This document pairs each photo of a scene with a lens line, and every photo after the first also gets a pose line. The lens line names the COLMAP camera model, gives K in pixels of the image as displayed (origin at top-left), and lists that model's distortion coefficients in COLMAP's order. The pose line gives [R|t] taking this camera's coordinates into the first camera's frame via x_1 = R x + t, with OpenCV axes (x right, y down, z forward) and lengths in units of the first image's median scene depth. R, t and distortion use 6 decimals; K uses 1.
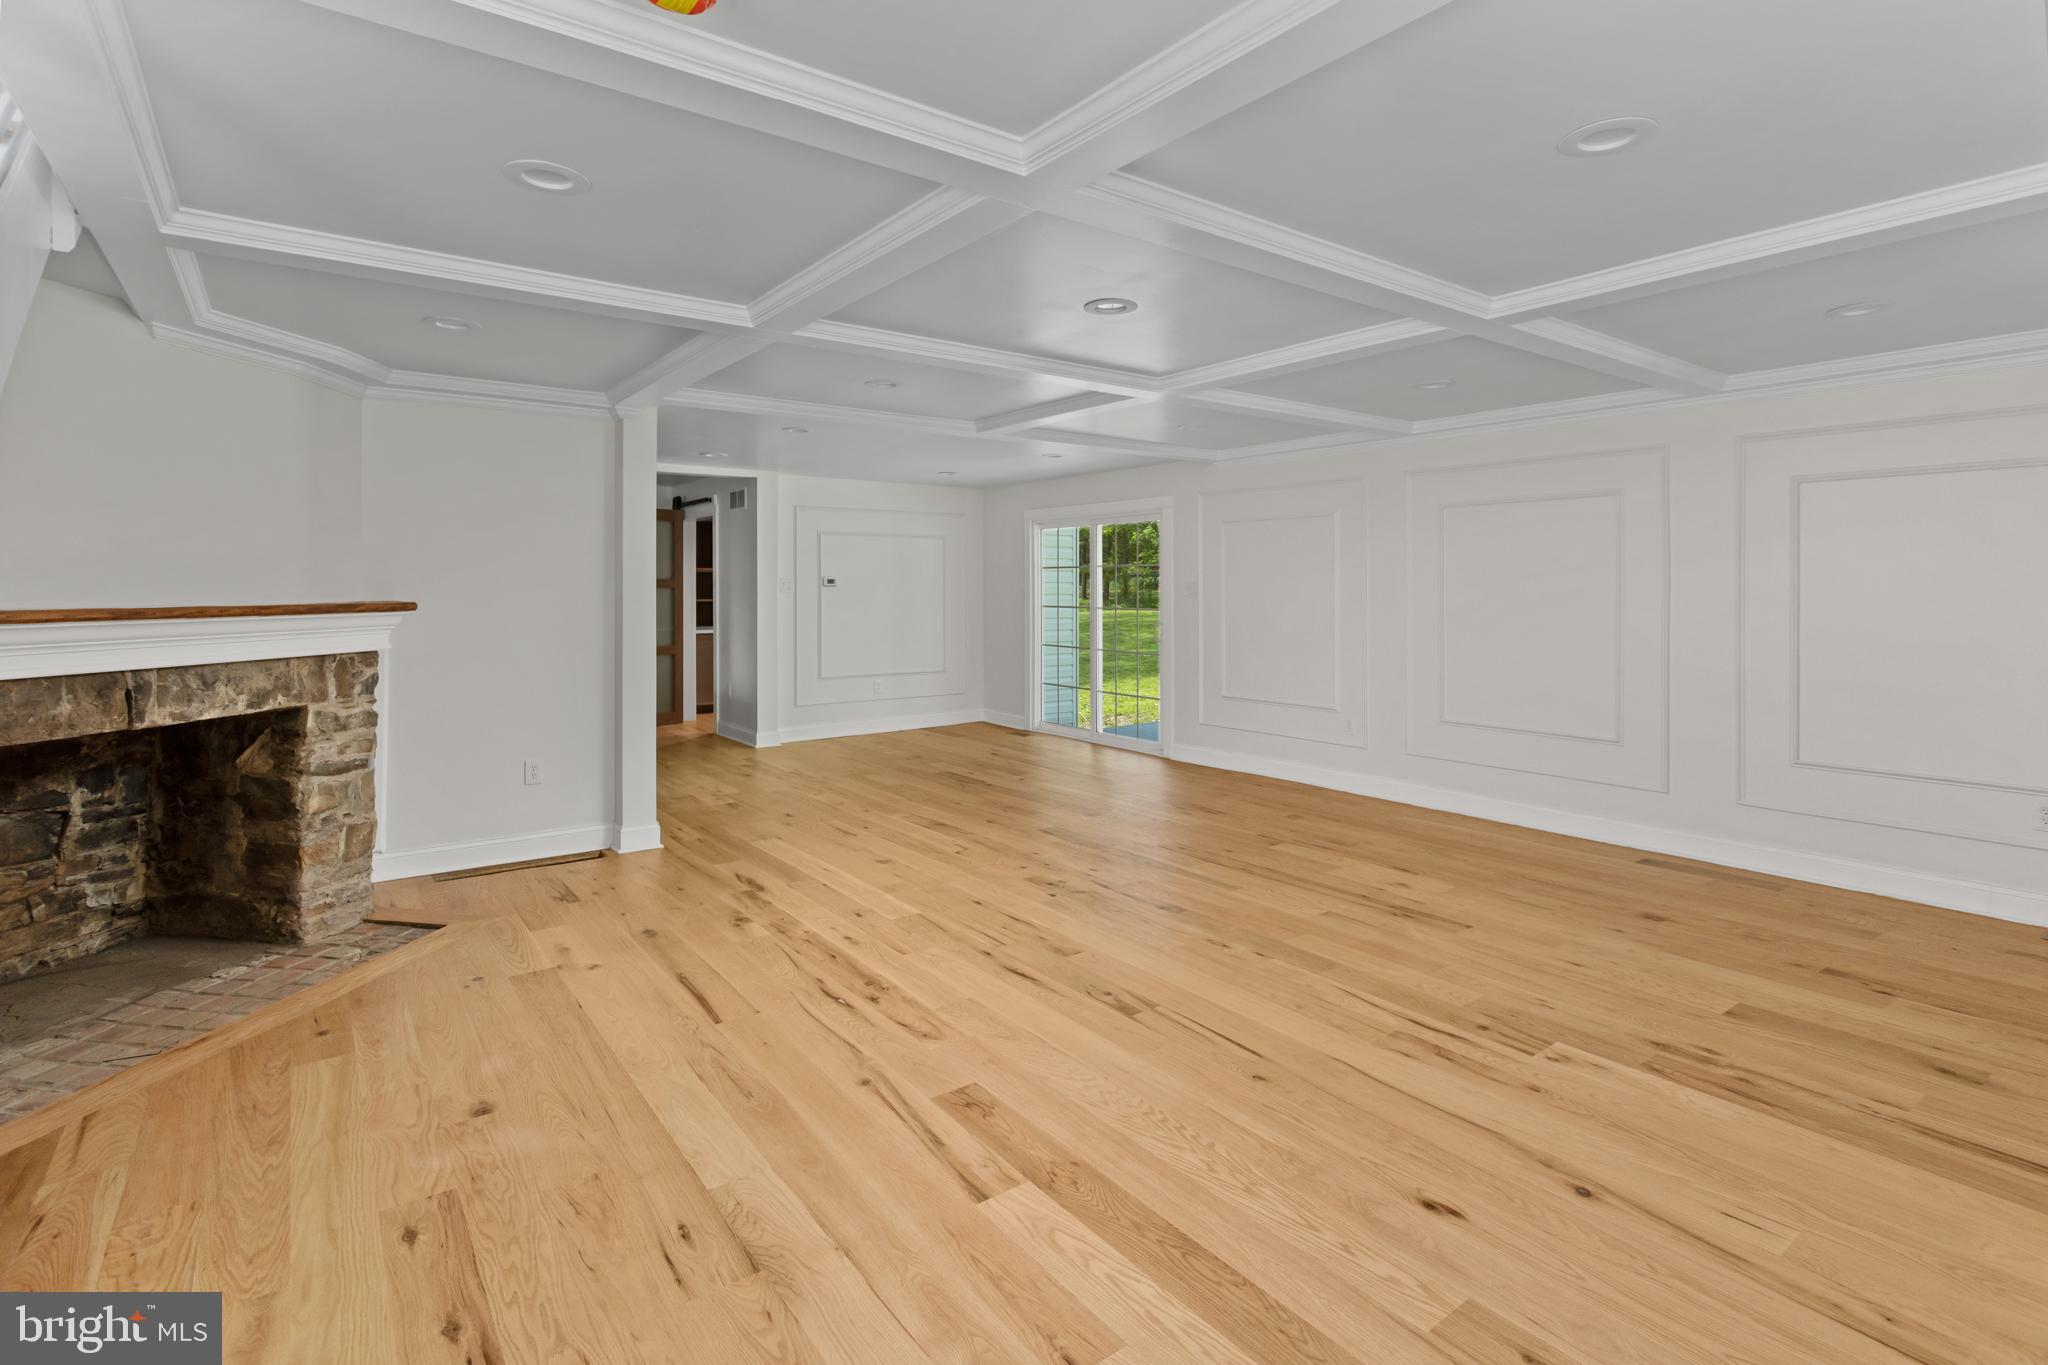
lens RADIAL K [[991.1, 0, 1030.2], [0, 991.1, 592.6], [0, 0, 1]] dist [0.000253, 0.000691]
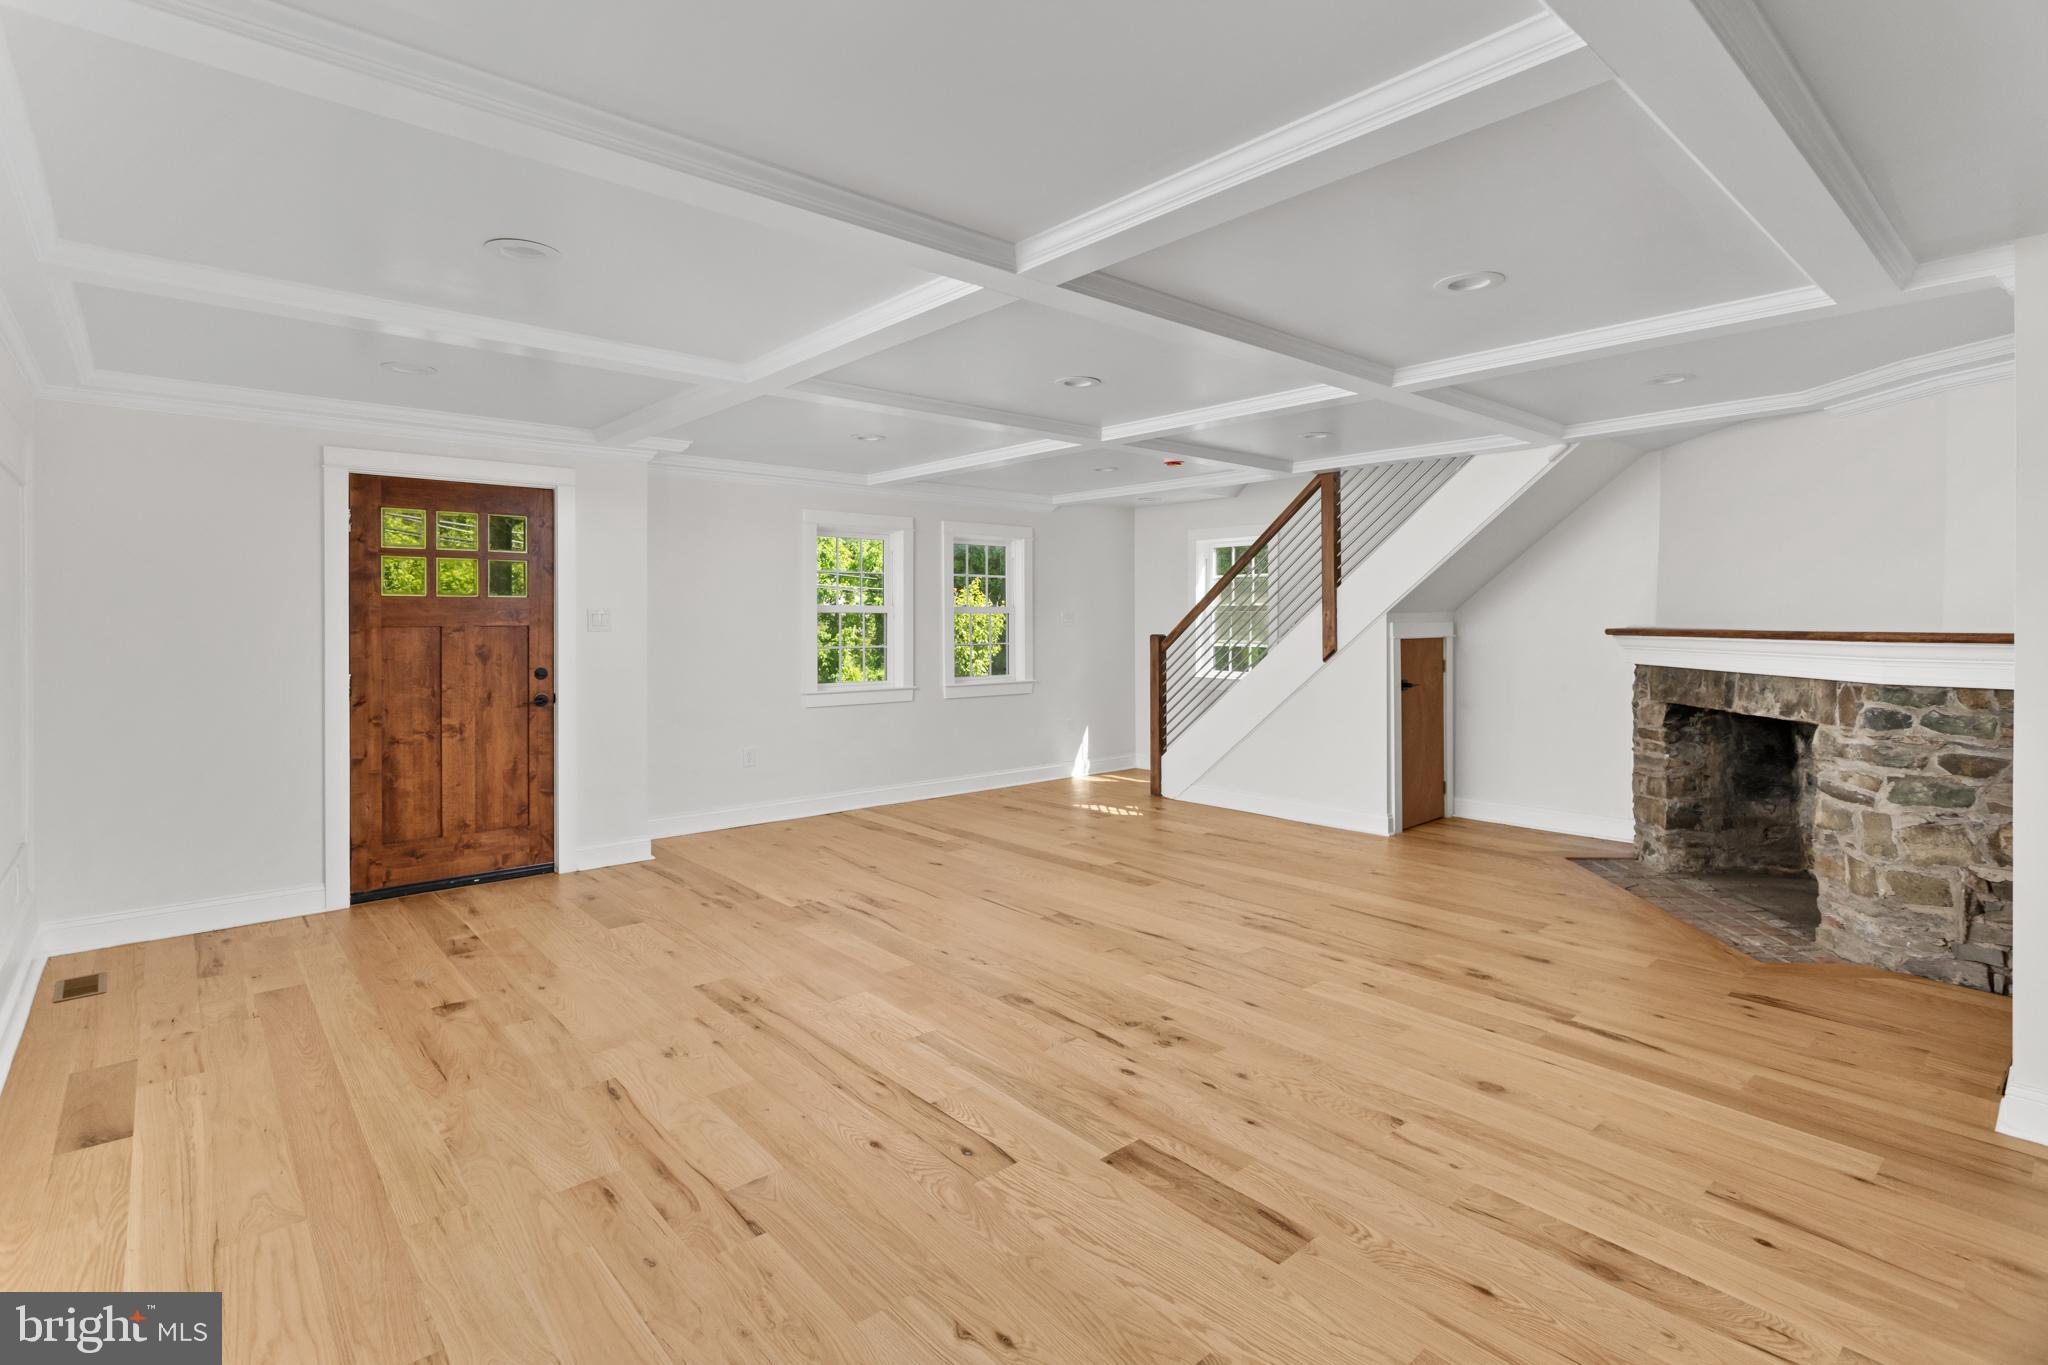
lens RADIAL K [[979.8, 0, 1020.5], [0, 979.8, 624.7], [0, 0, 1]] dist [0.001995, 0.000321]
pose [[-0.997336, 0.003342, -0.072863, 0.251283], [0.002614, 0.999946, 0.010094, -0.009464], [0.072893, 0.009877, -0.997291, 2.317591]]
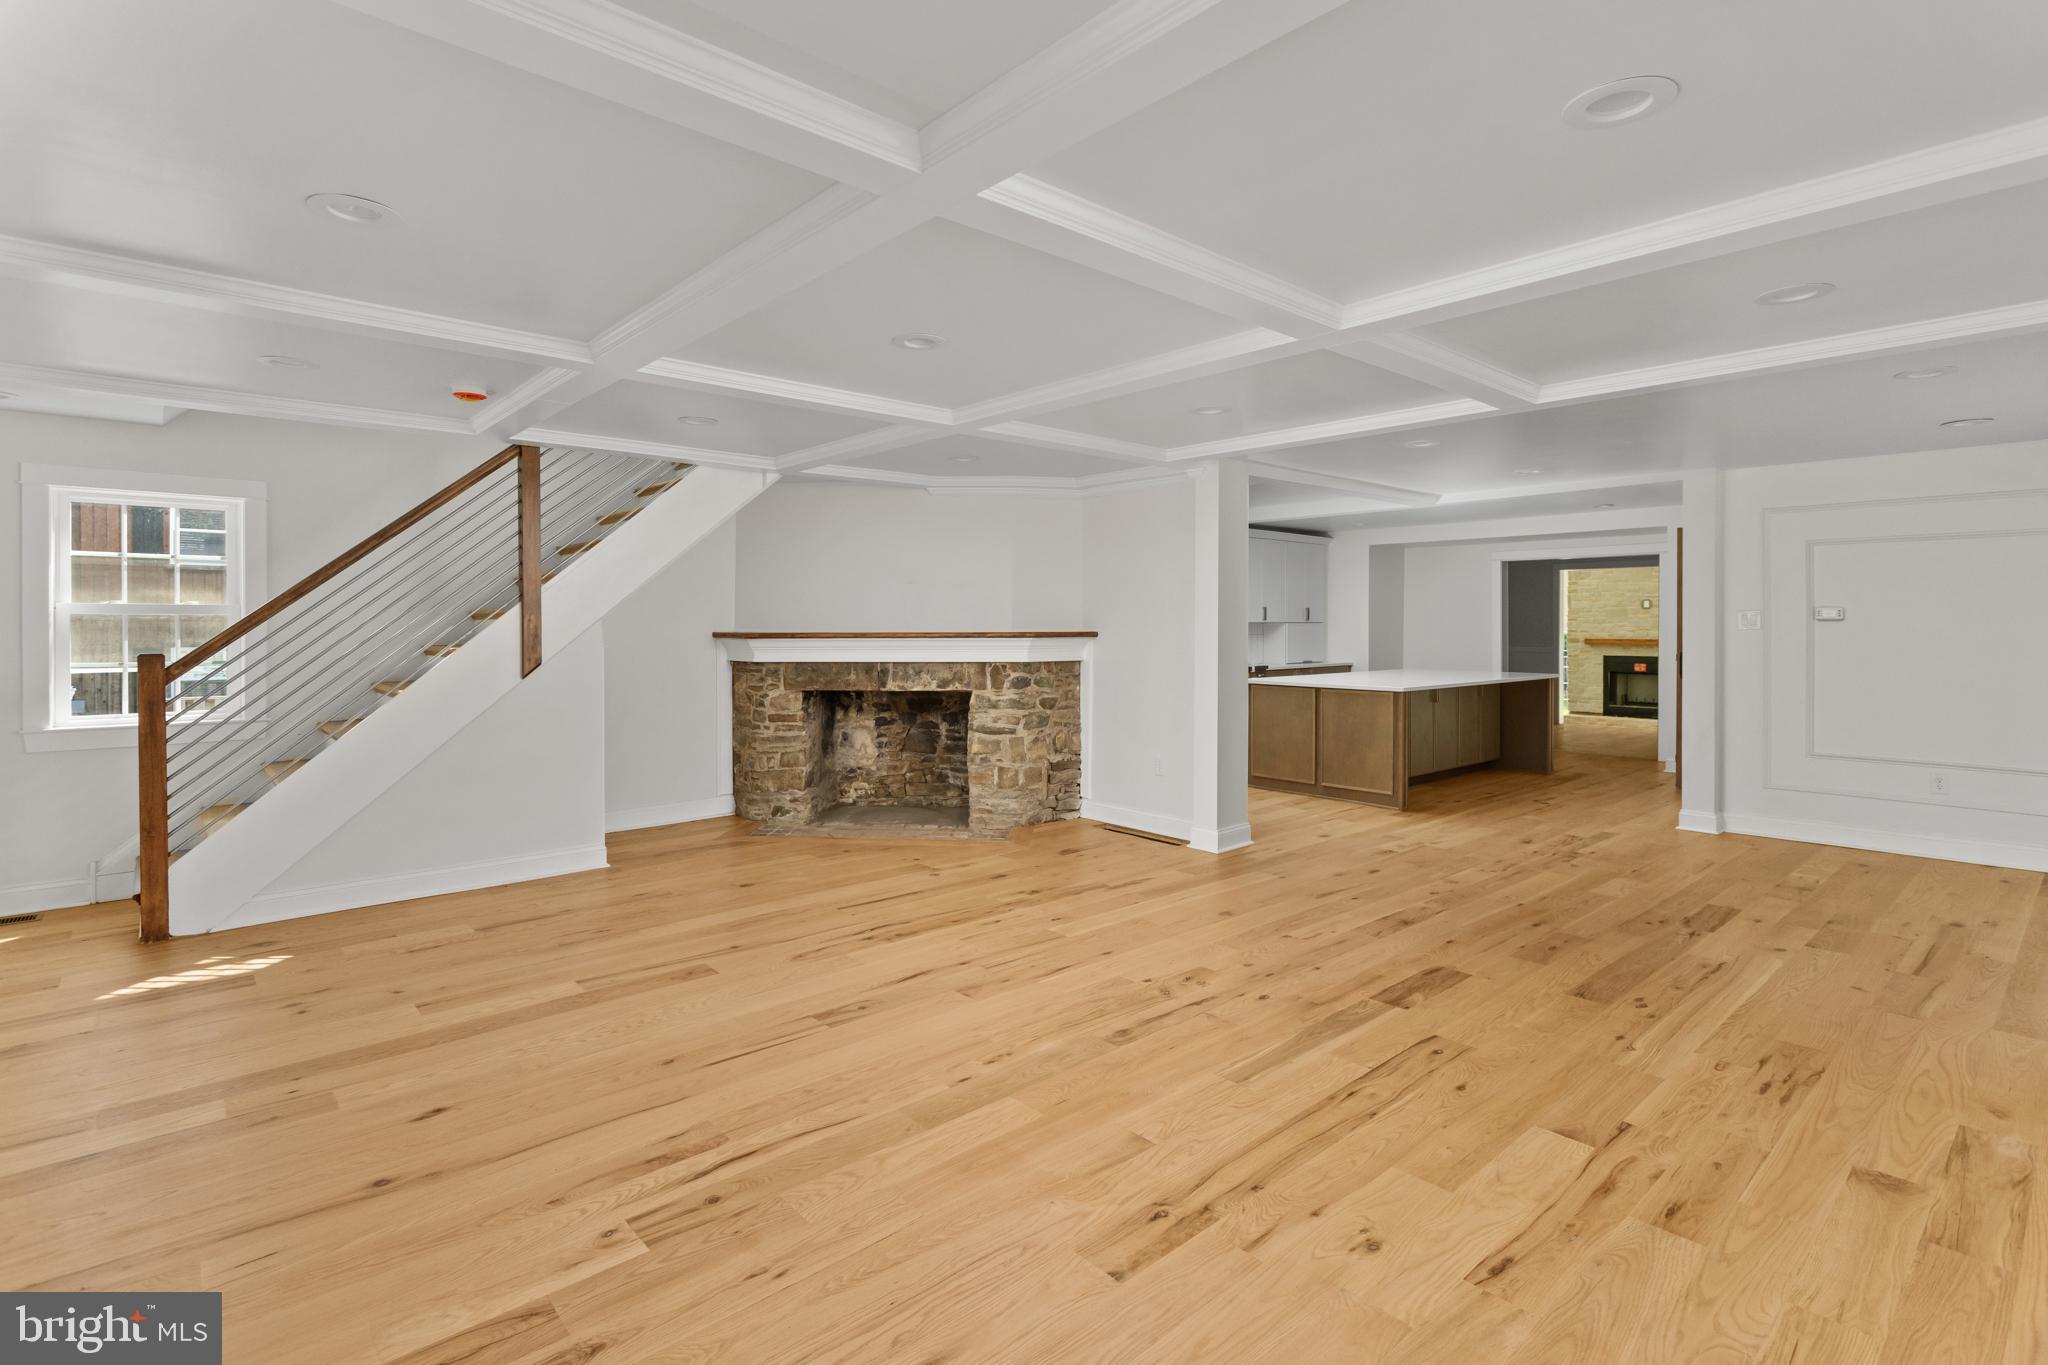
lens RADIAL K [[979.8, 0, 1020.5], [0, 979.8, 624.7], [0, 0, 1]] dist [0.001995, 0.000321]
pose [[0.083165, 0.002575, -0.996532, 1.141339], [-0.003855, 0.999990, 0.002262, -0.006736], [0.996528, 0.003654, 0.083174, 1.087888]]
